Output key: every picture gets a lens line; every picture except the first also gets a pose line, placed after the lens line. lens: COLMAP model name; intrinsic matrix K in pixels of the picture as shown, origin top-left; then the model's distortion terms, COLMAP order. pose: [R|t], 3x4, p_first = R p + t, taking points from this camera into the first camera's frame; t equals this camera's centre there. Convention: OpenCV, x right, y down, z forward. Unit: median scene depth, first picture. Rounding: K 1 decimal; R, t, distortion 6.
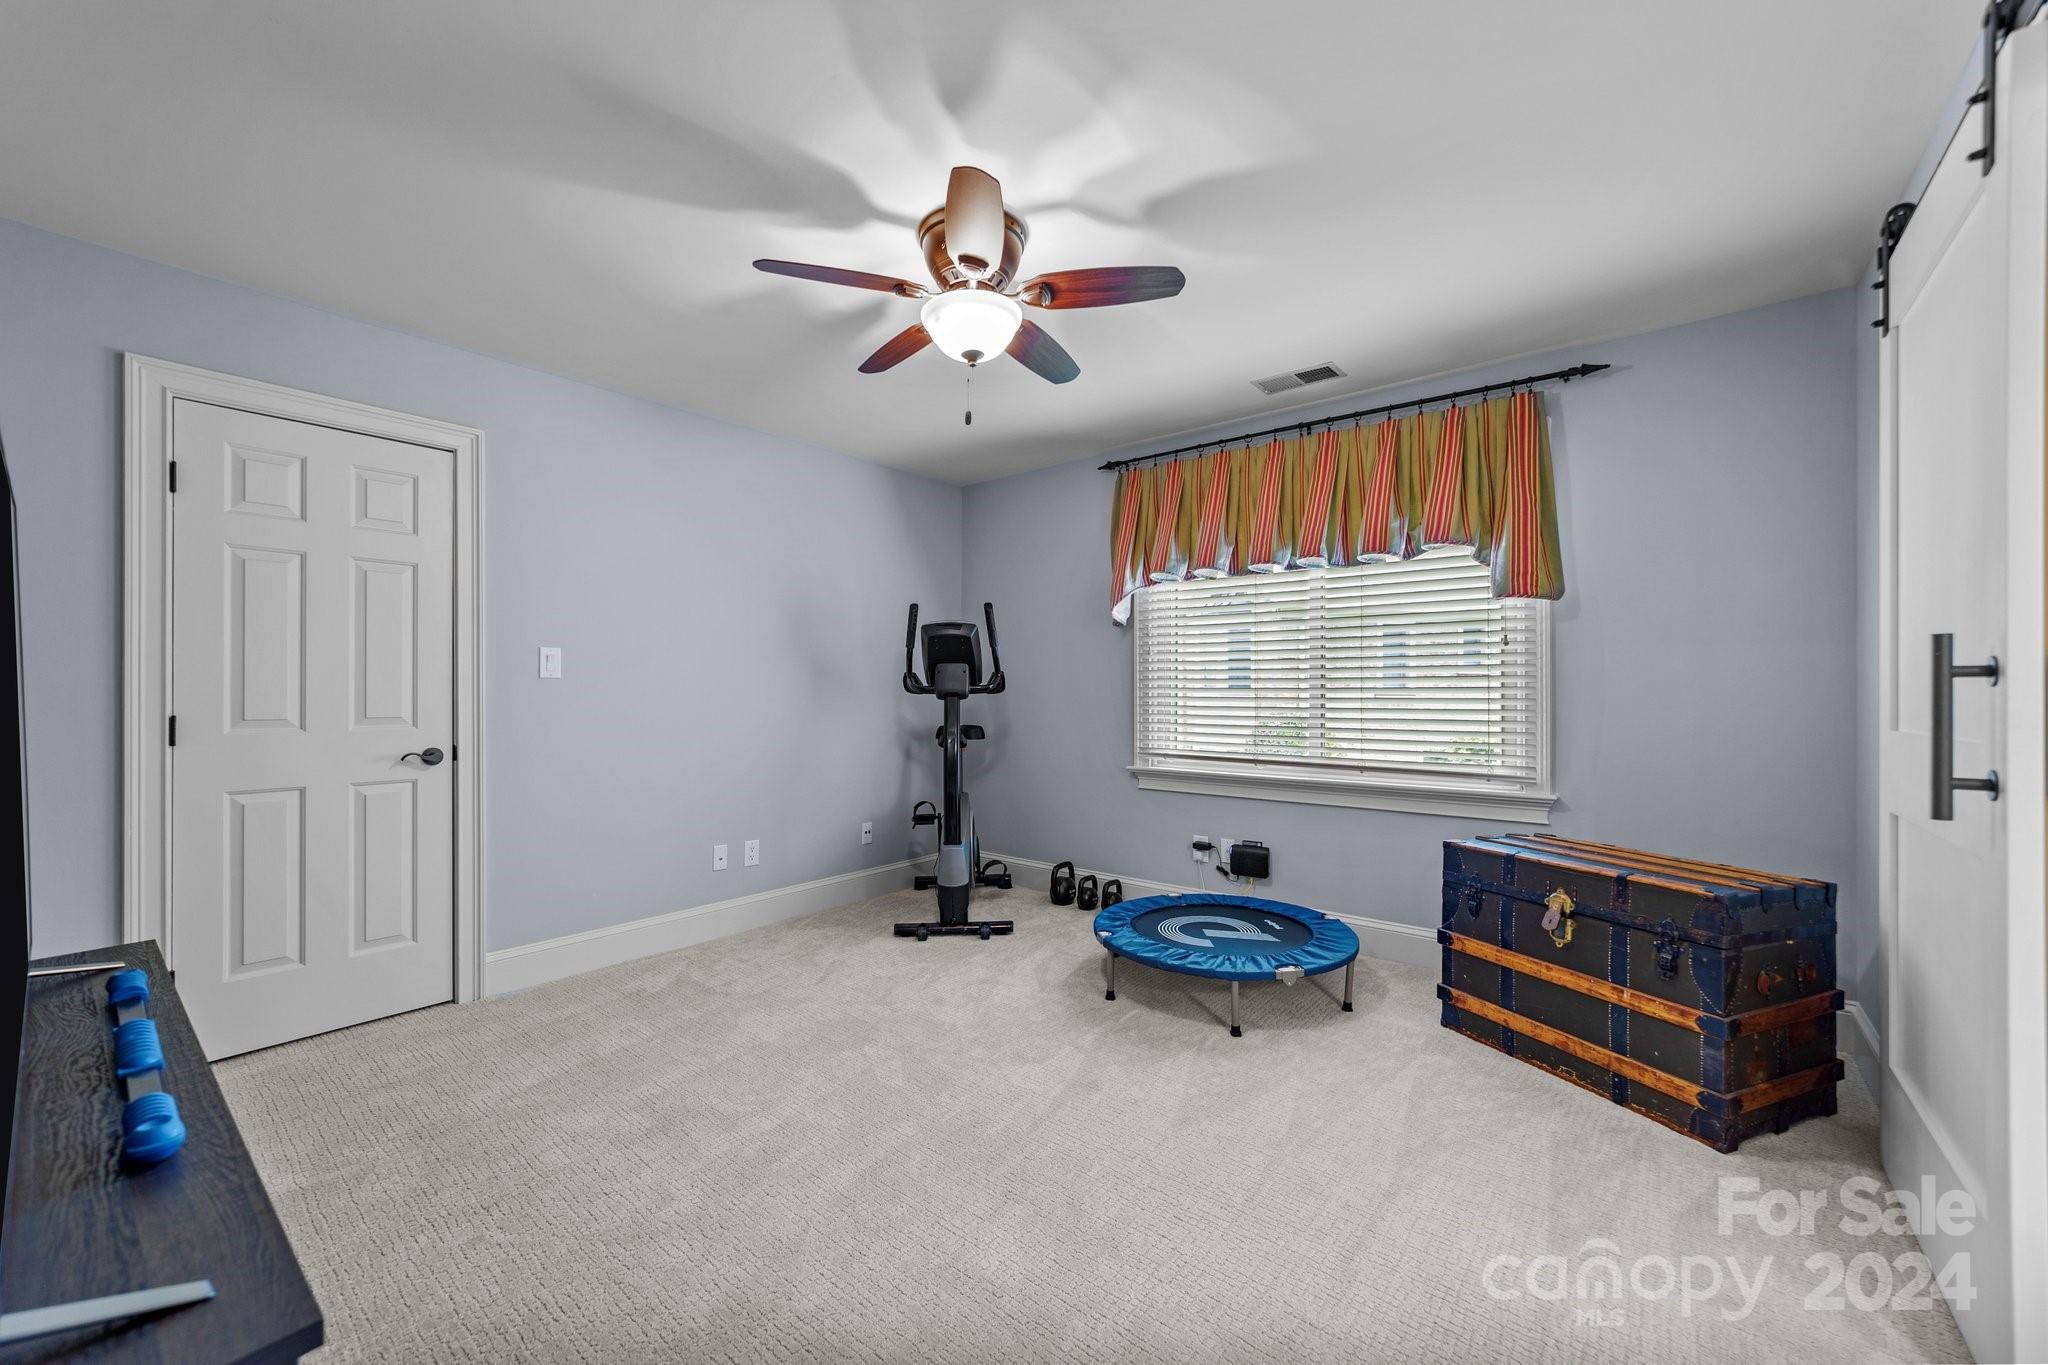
lens RADIAL K [[788.0, 0, 1001.5], [0, 788.0, 685.4], [0, 0, 1]] dist [-0.014276, 0.005911]
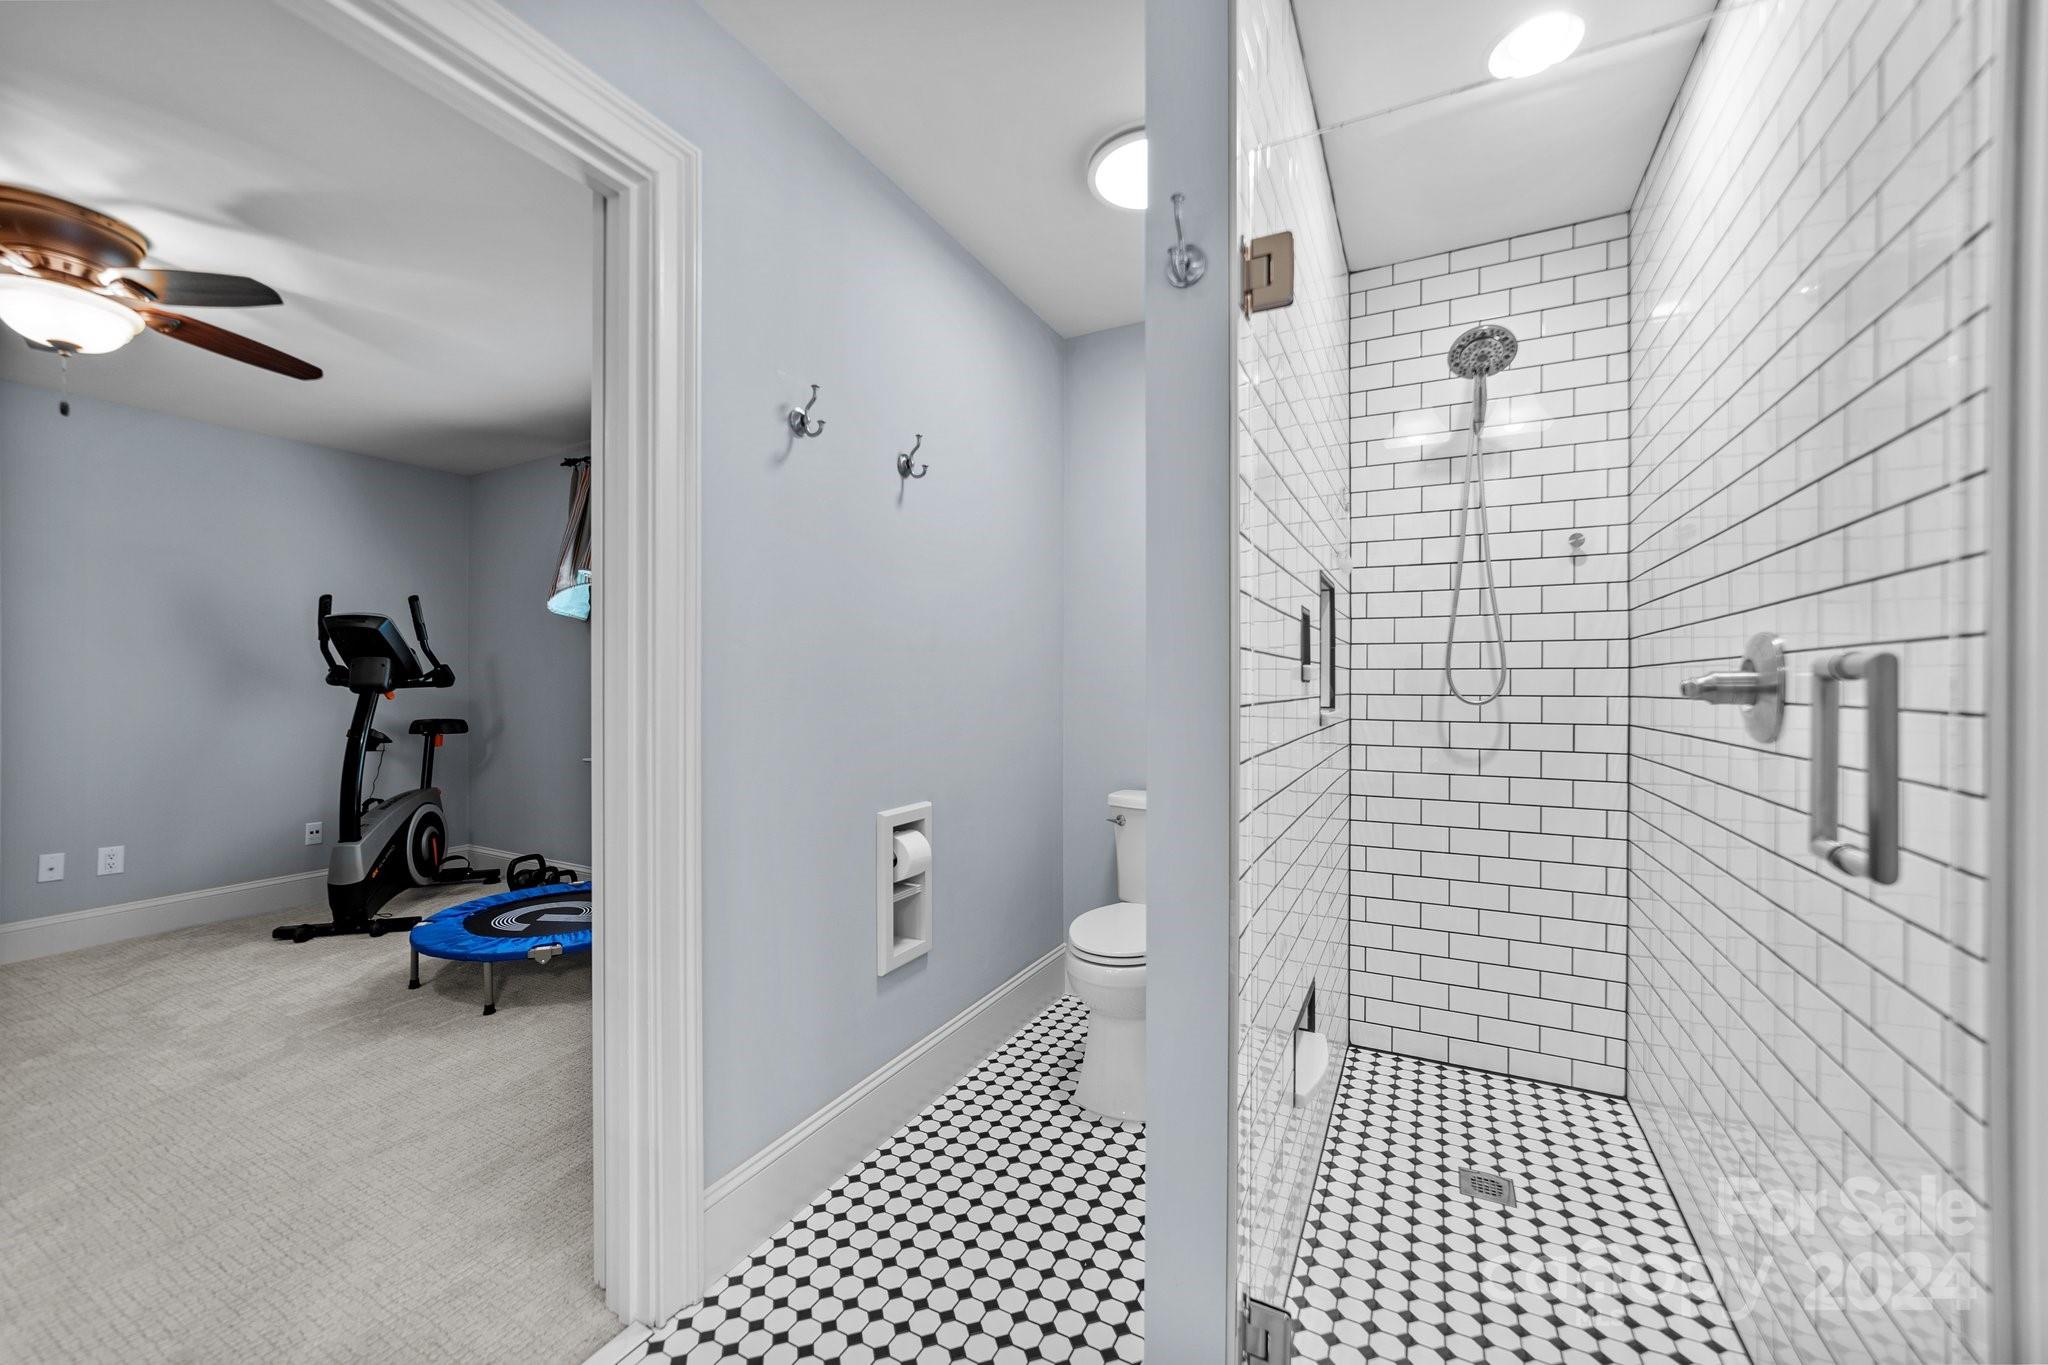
lens RADIAL K [[788.0, 0, 1027.2], [0, 788.0, 684.5], [0, 0, 1]] dist [-0.014276, 0.005911]
pose [[0.978846, -0.002318, 0.204586, 0.656771], [-0.000680, 0.999893, 0.014582, -0.010217], [-0.204598, -0.014413, 0.978740, -0.141256]]
